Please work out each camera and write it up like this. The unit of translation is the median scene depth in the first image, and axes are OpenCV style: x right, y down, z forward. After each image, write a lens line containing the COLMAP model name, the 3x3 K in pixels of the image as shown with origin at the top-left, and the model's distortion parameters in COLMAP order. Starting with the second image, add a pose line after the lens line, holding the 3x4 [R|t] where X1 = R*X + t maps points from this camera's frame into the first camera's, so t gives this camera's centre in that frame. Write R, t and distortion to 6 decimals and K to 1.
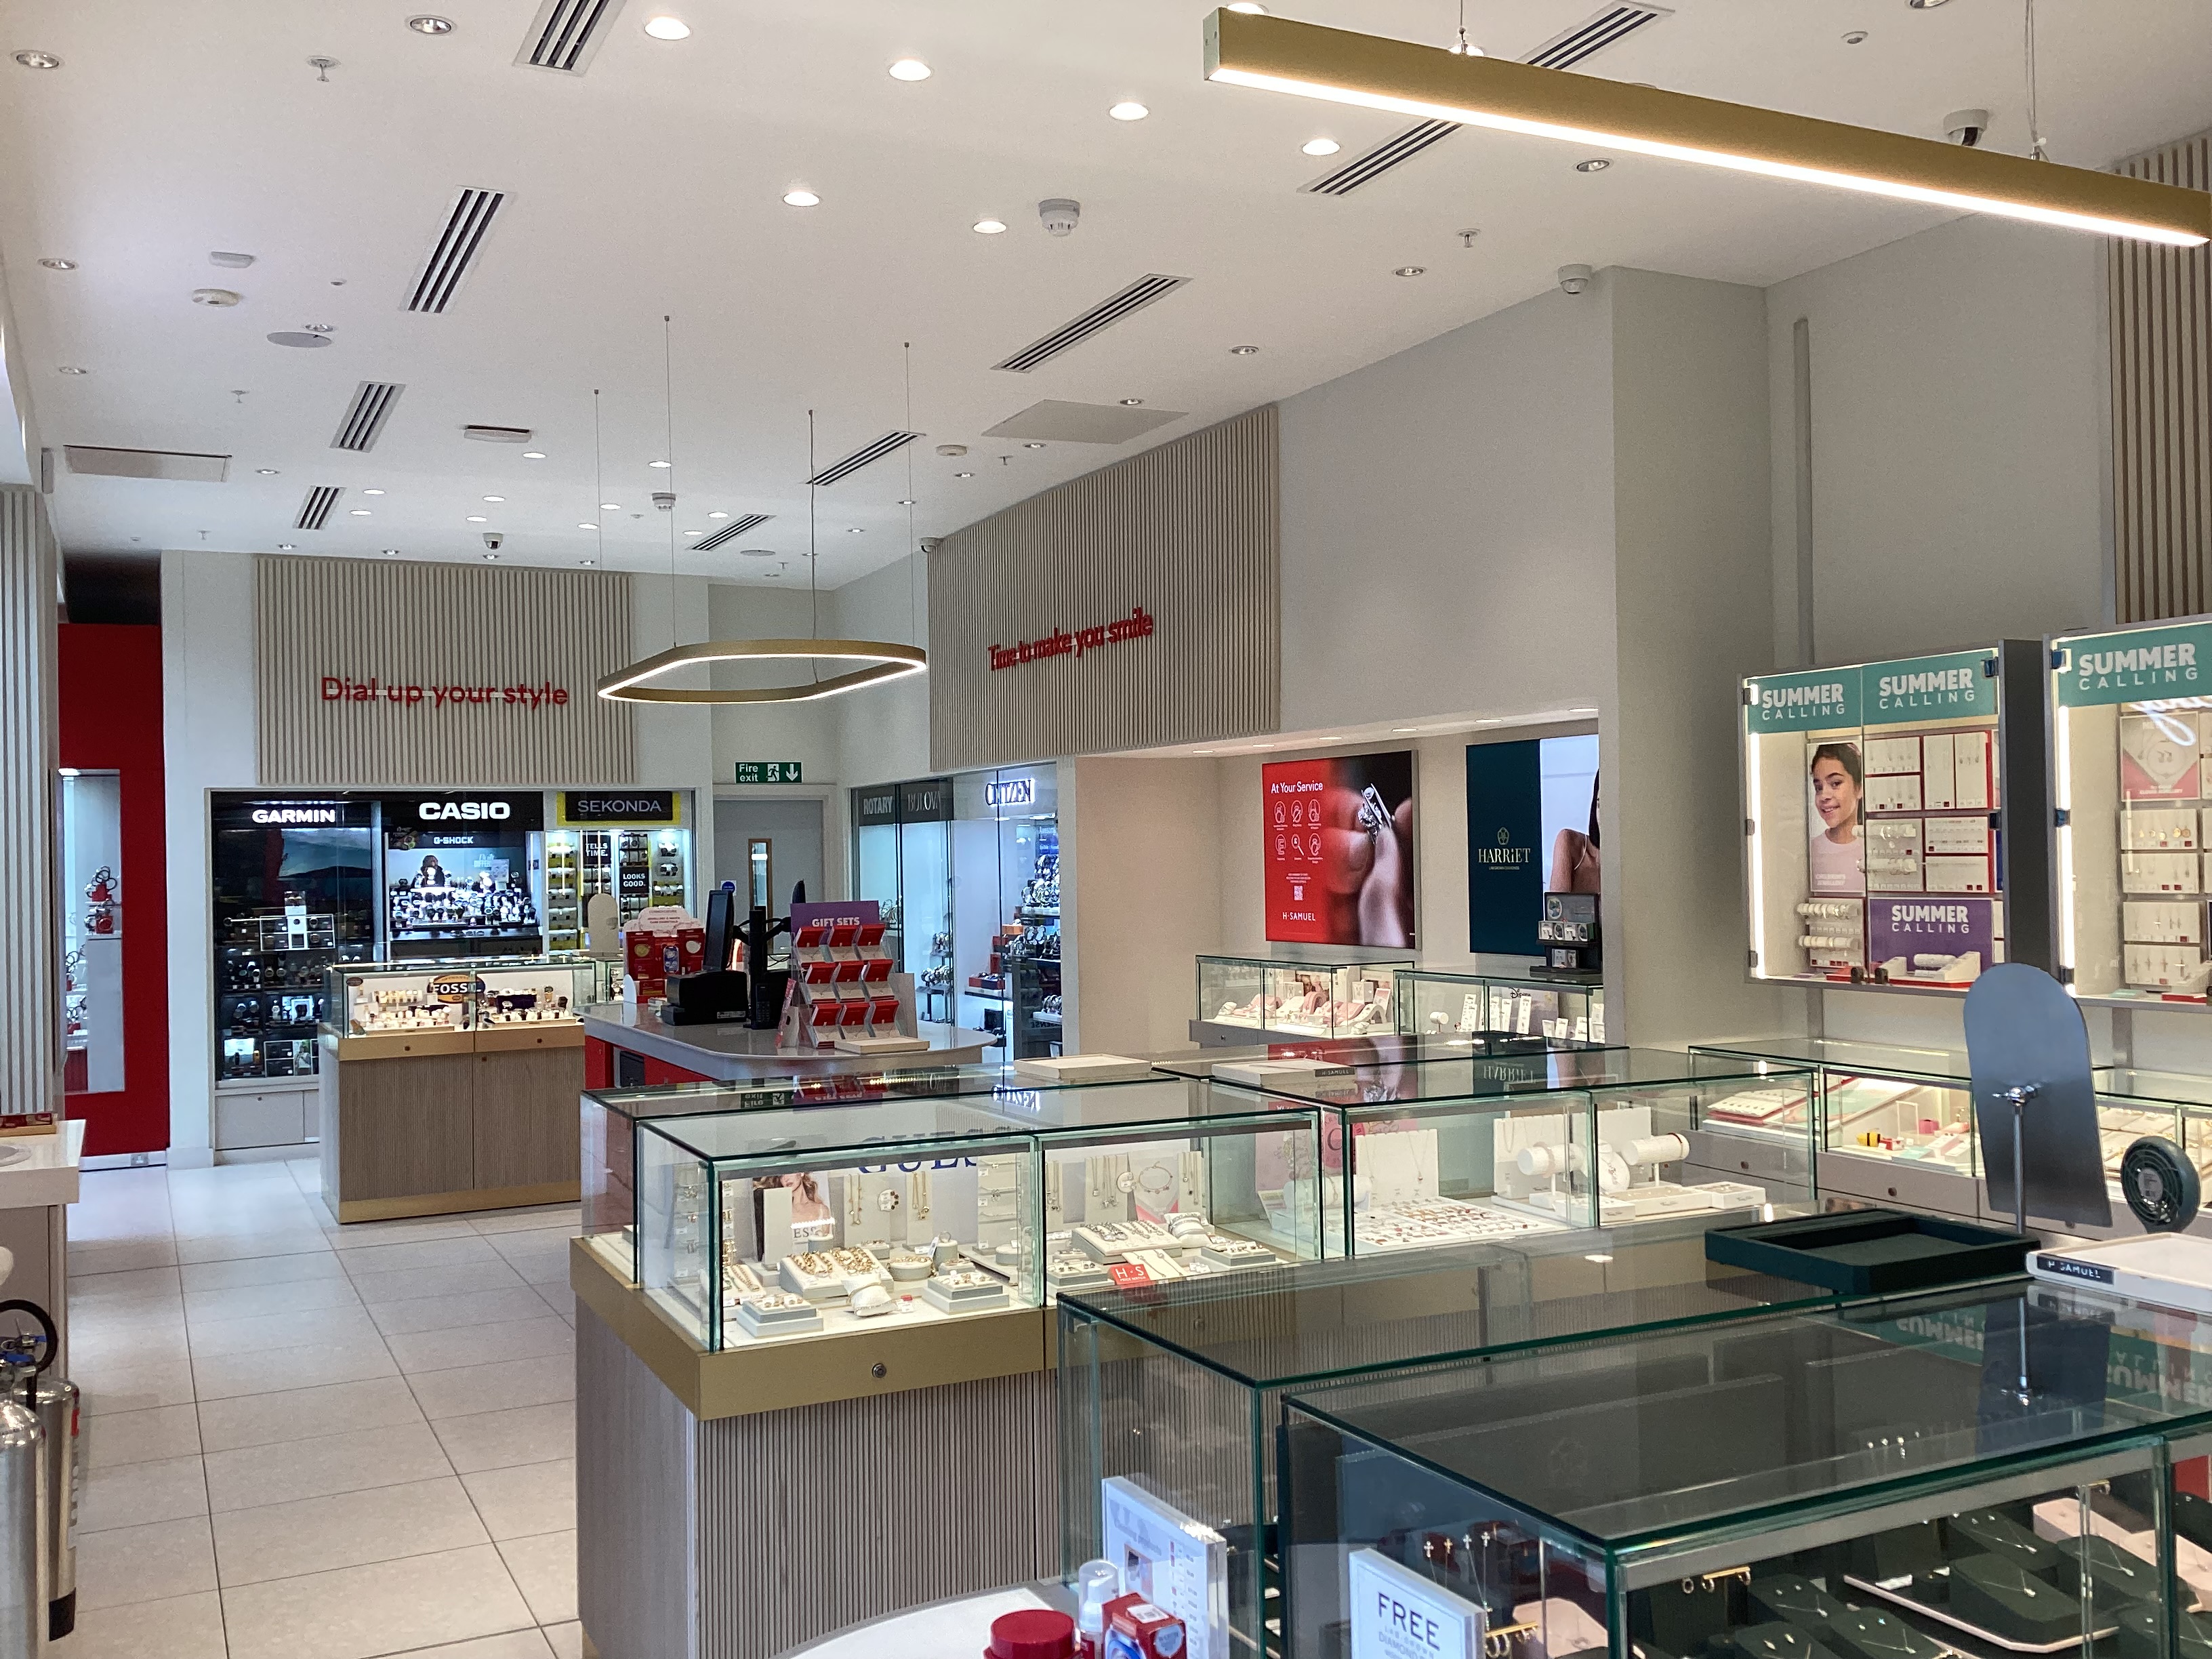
lens RADIAL K [[2013.1, 0, 1125.2], [0, 2013.1, 840.9], [0, 0, 1]] dist [0.156965, -0.509621]
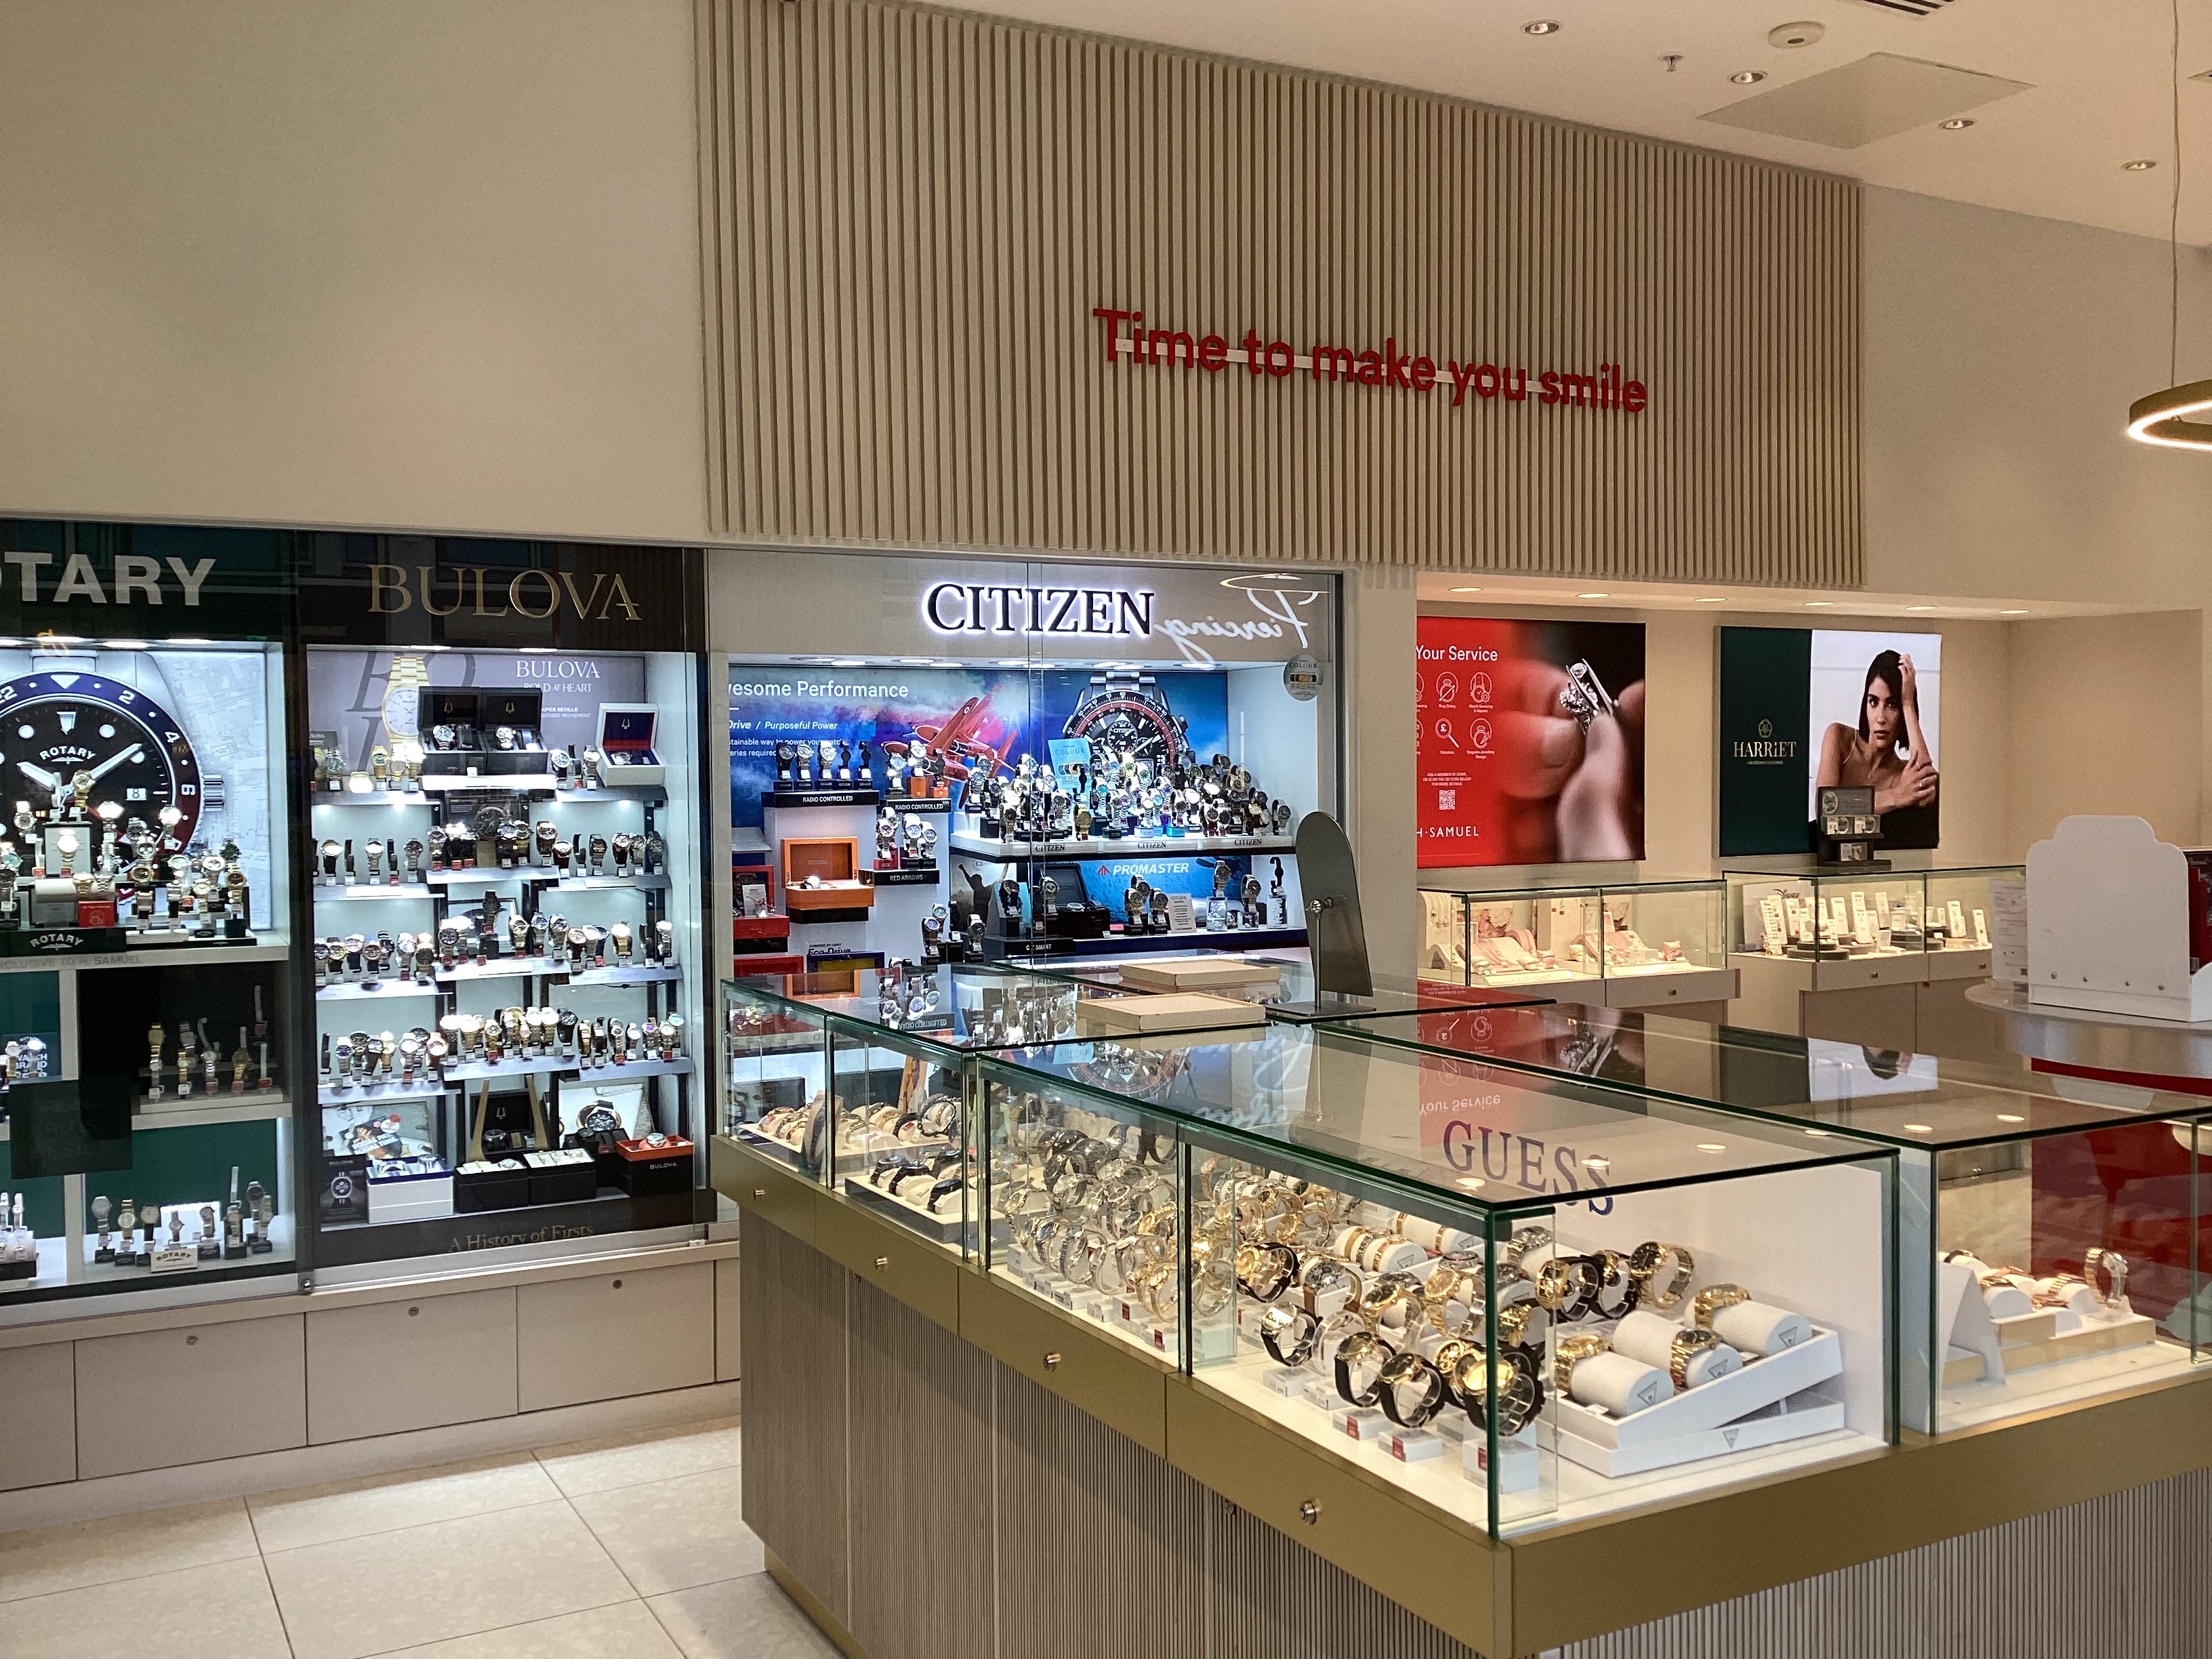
lens RADIAL K [[2001.9, 0, 1109.3], [0, 2001.9, 841.8], [0, 0, 1]] dist [0.147752, -0.294965]
pose [[-0.038797, -0.021190, 0.999022, -0.720811], [0.001412, 0.999773, 0.021261, 0.028940], [-0.999246, 0.002235, -0.038758, 1.311208]]
